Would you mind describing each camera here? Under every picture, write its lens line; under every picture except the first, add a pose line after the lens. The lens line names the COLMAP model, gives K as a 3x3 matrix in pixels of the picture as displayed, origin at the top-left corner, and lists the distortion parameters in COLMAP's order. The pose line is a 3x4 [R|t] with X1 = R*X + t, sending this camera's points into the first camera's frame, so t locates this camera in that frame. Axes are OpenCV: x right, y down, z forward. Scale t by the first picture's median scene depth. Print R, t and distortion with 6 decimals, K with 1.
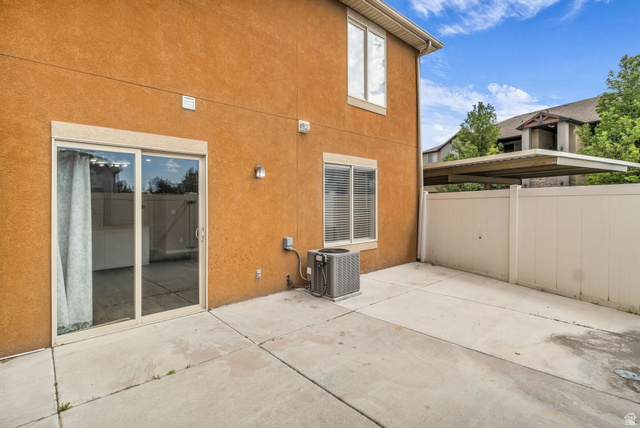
lens RADIAL K [[316.1, 0, 323.9], [0, 316.1, 210.7], [0, 0, 1]] dist [-0.000986, -0.000557]
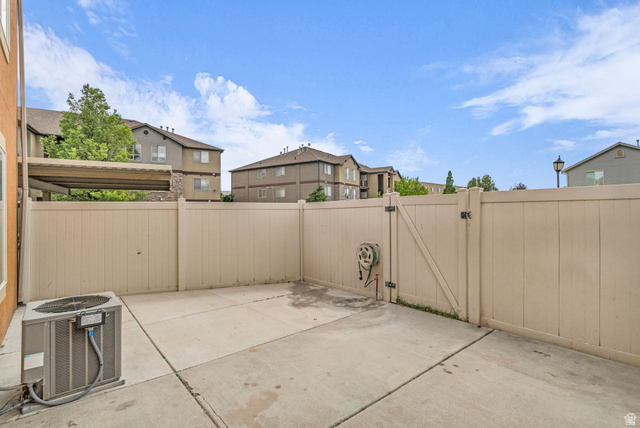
lens RADIAL K [[309.7, 0, 322.3], [0, 309.7, 214.2], [0, 0, 1]] dist [0.000888, 0.000546]
pose [[0.025795, 0.005008, 0.999655, -0.626347], [0.024862, 0.999675, -0.005649, -0.013263], [-0.999358, 0.024999, 0.025662, 0.723742]]
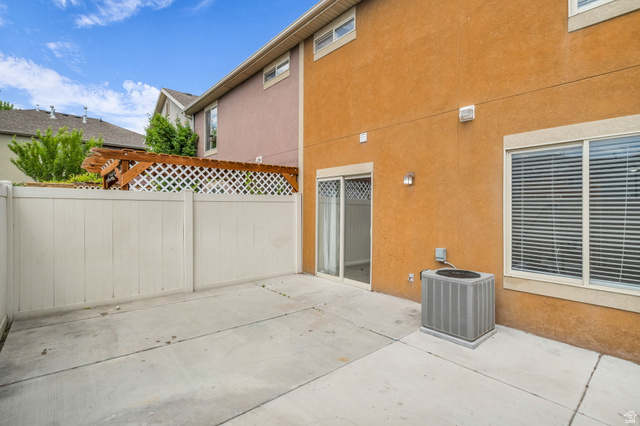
lens RADIAL K [[309.7, 0, 322.3], [0, 309.7, 213.2], [0, 0, 1]] dist [0.000888, 0.000546]
pose [[-0.044782, 0.017343, -0.998846, 0.992019], [-0.027514, 0.999449, 0.018587, -0.026273], [0.998618, 0.028314, -0.044281, 0.914933]]
